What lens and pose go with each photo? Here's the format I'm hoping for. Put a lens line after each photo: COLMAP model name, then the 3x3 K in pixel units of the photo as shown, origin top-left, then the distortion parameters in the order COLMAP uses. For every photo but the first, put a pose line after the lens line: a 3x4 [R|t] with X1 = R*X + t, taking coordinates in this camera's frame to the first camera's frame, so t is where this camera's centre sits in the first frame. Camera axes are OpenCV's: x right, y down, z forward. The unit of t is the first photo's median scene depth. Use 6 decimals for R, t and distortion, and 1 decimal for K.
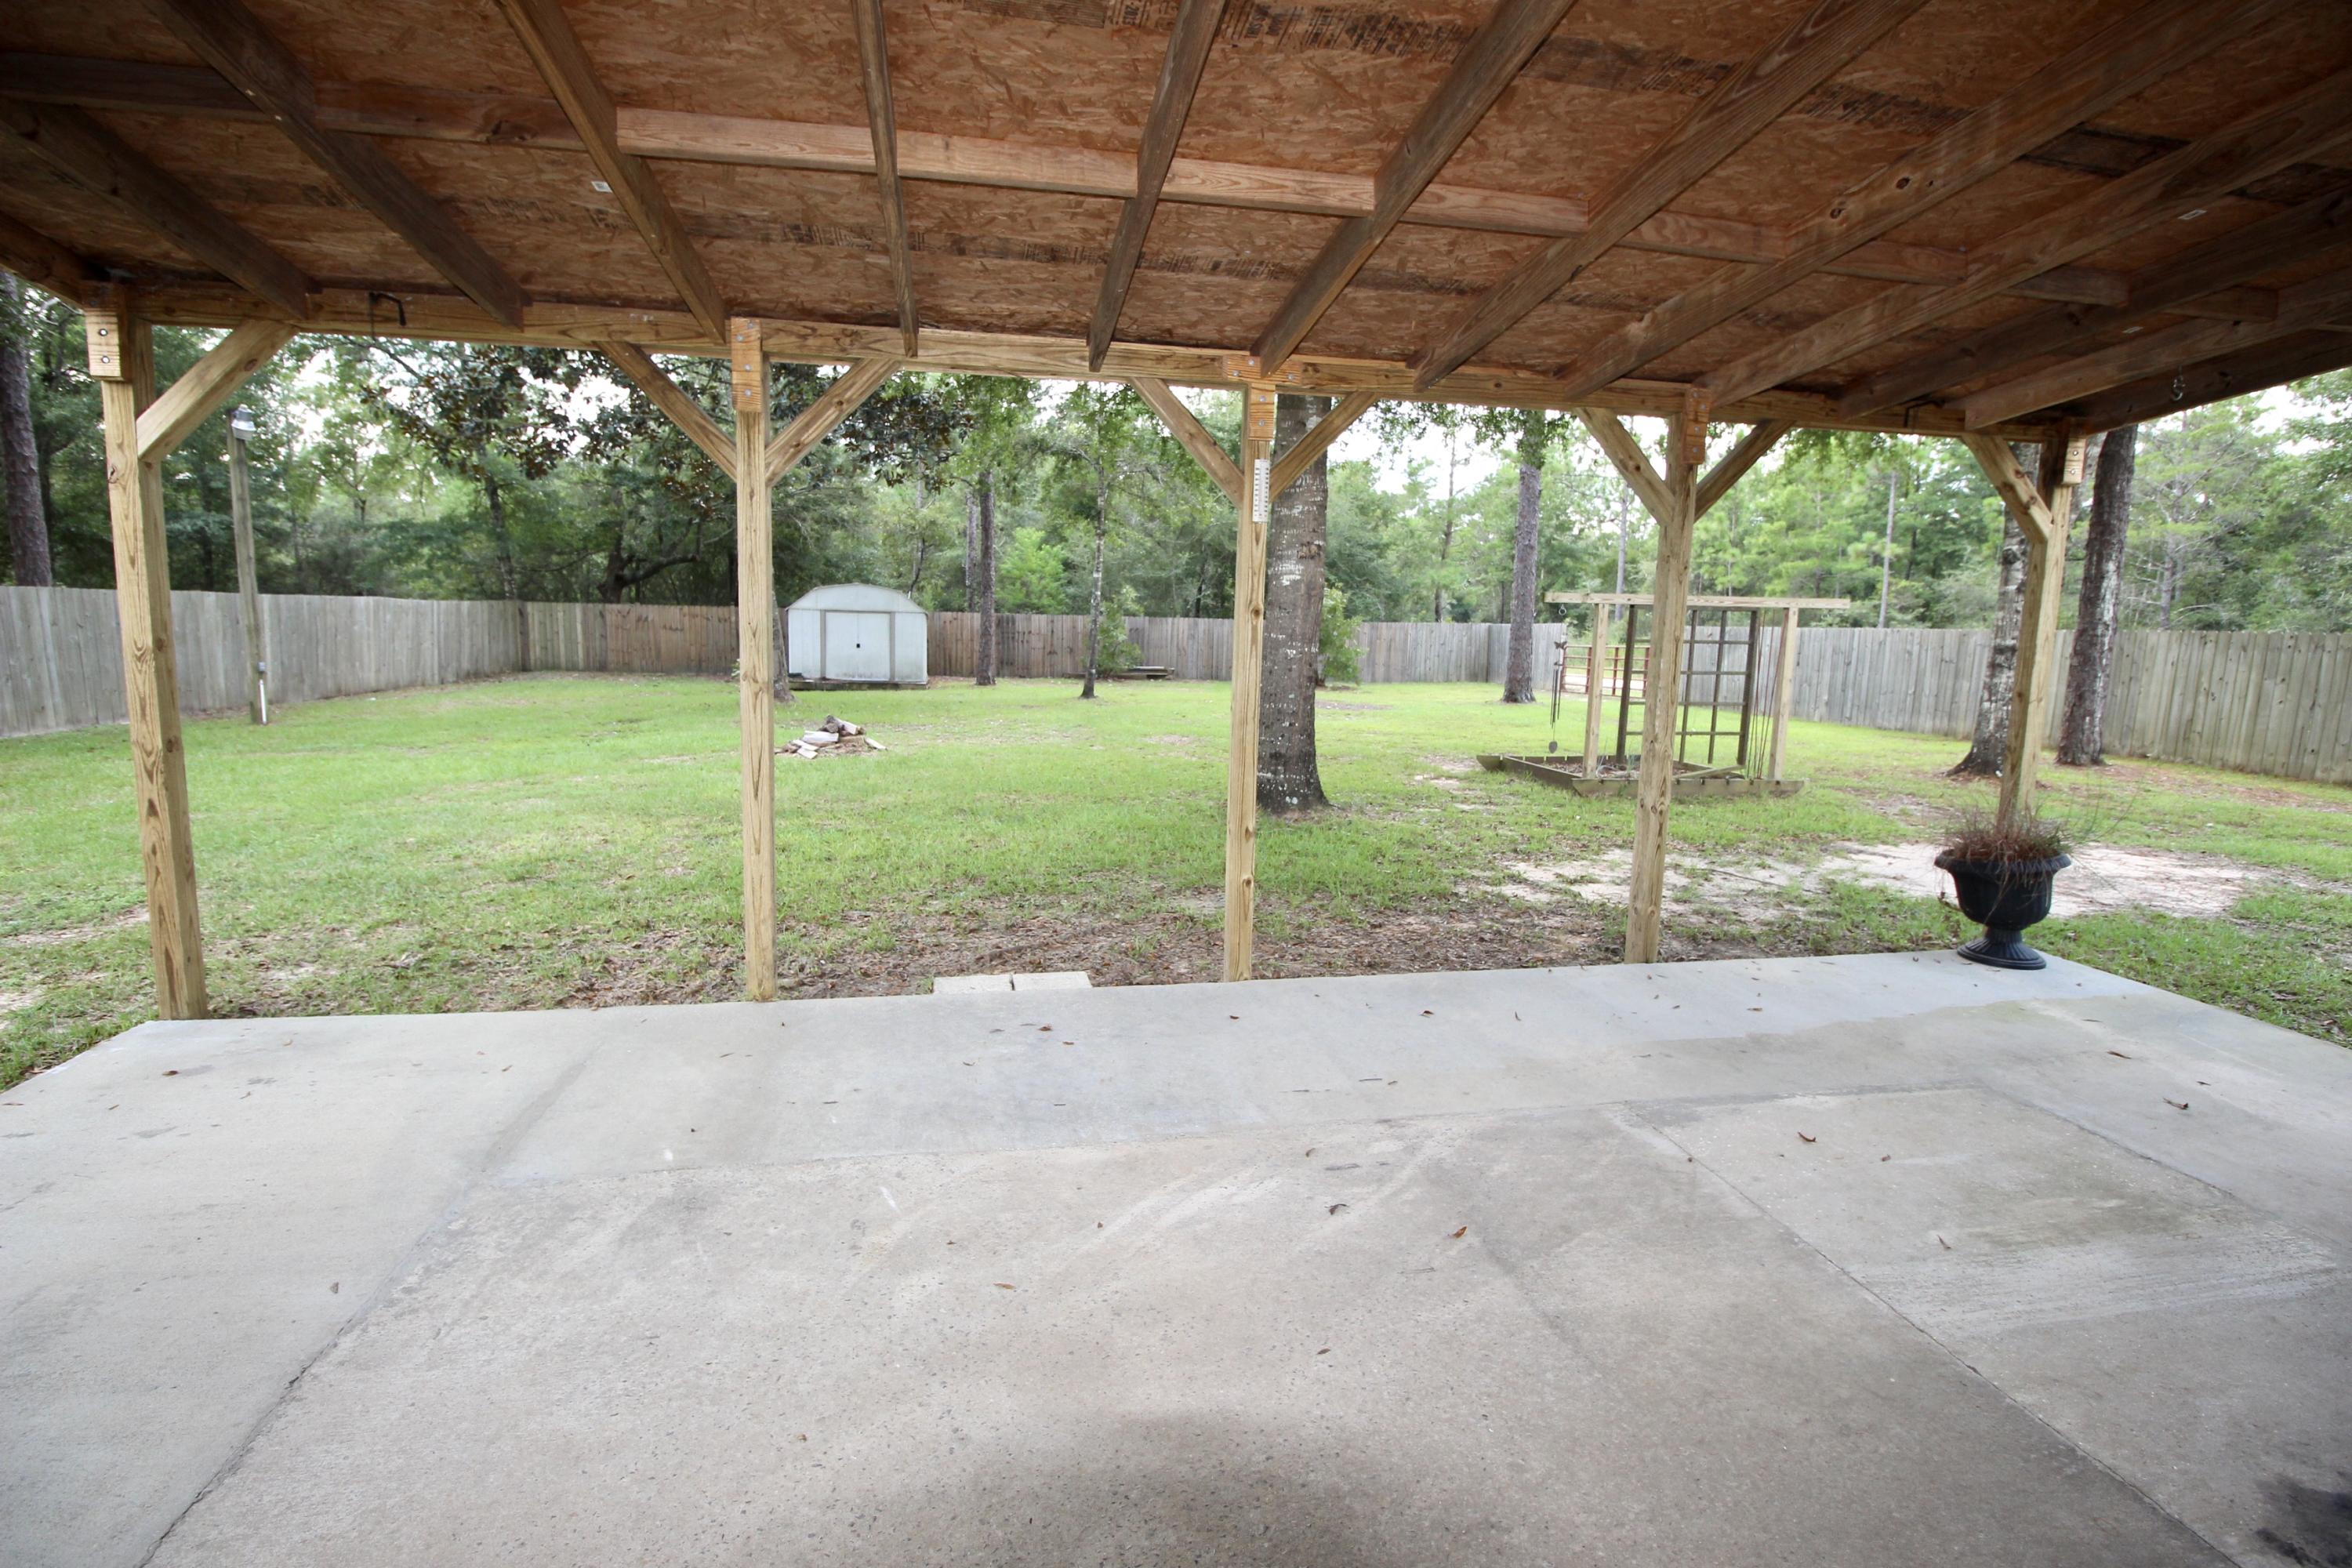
lens RADIAL K [[1089.5, 0, 1182.8], [0, 1089.5, 769.2], [0, 0, 1]] dist [-0.002225, -0.012140]
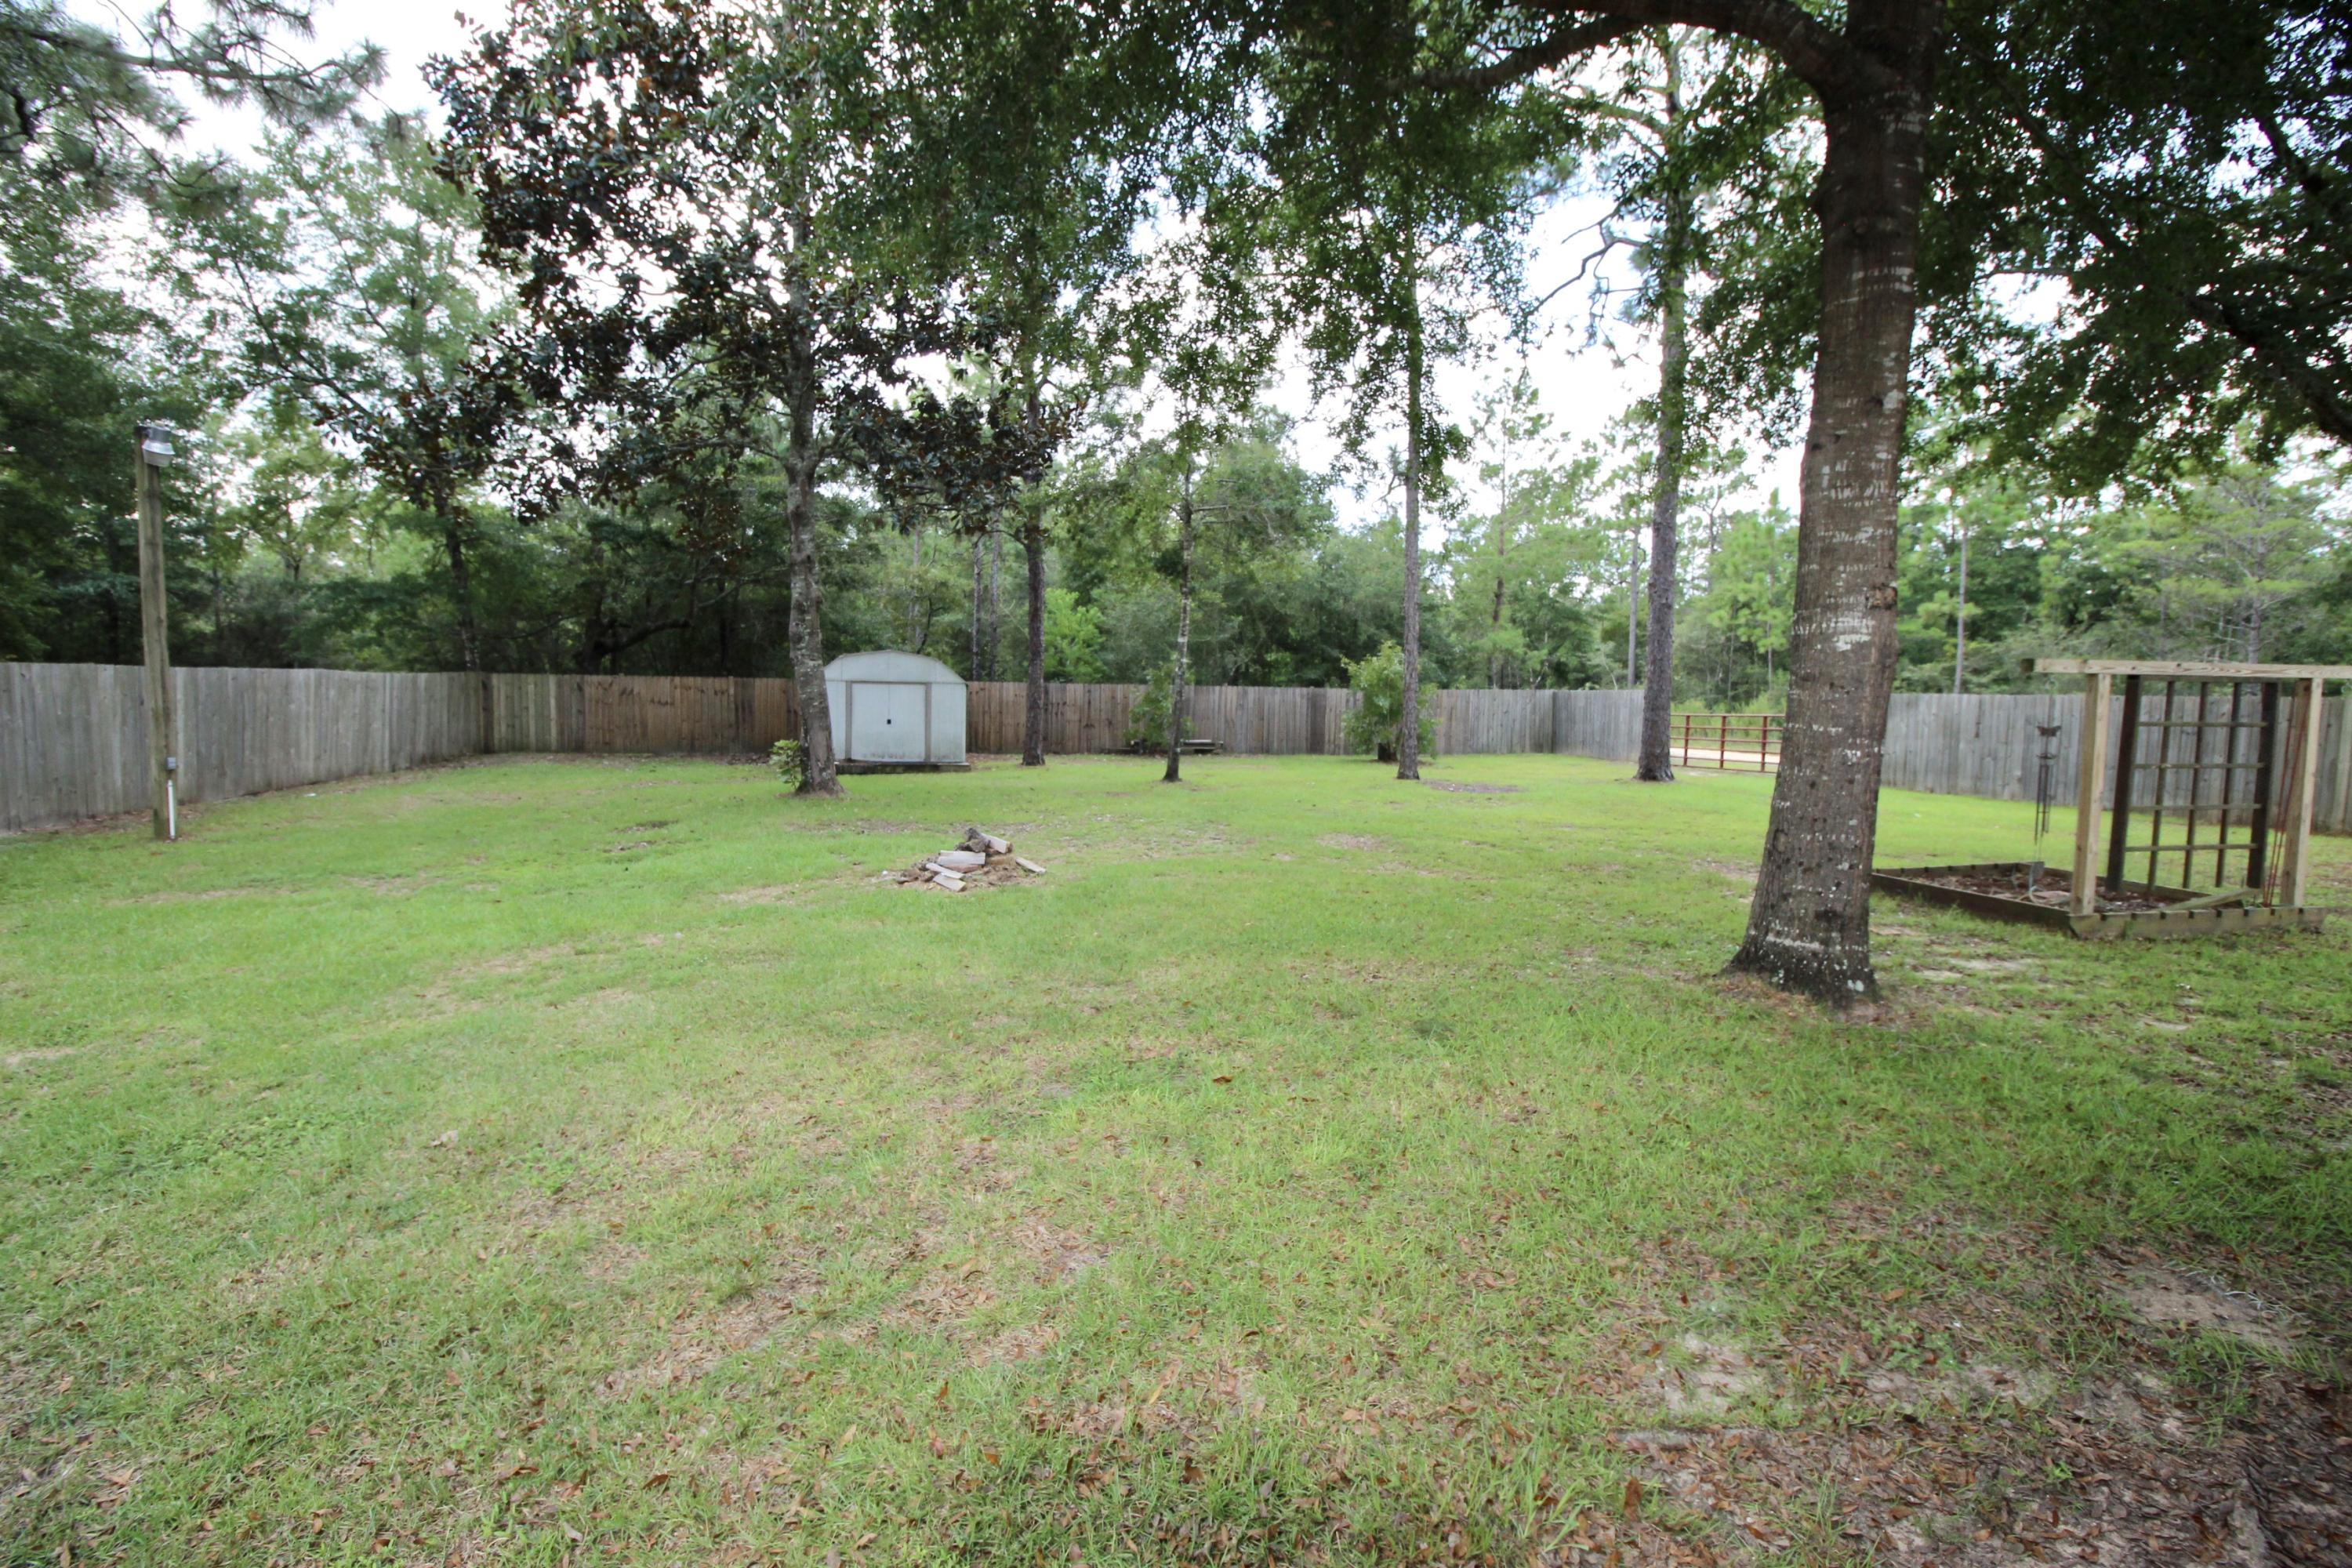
lens RADIAL K [[1089.5, 0, 1182.8], [0, 1089.5, 769.2], [0, 0, 1]] dist [-0.002225, -0.012140]
pose [[0.998714, -0.010434, 0.049607, -0.096279], [0.013329, 0.998205, -0.058389, -0.019588], [-0.048909, 0.058975, 0.997061, 0.112742]]
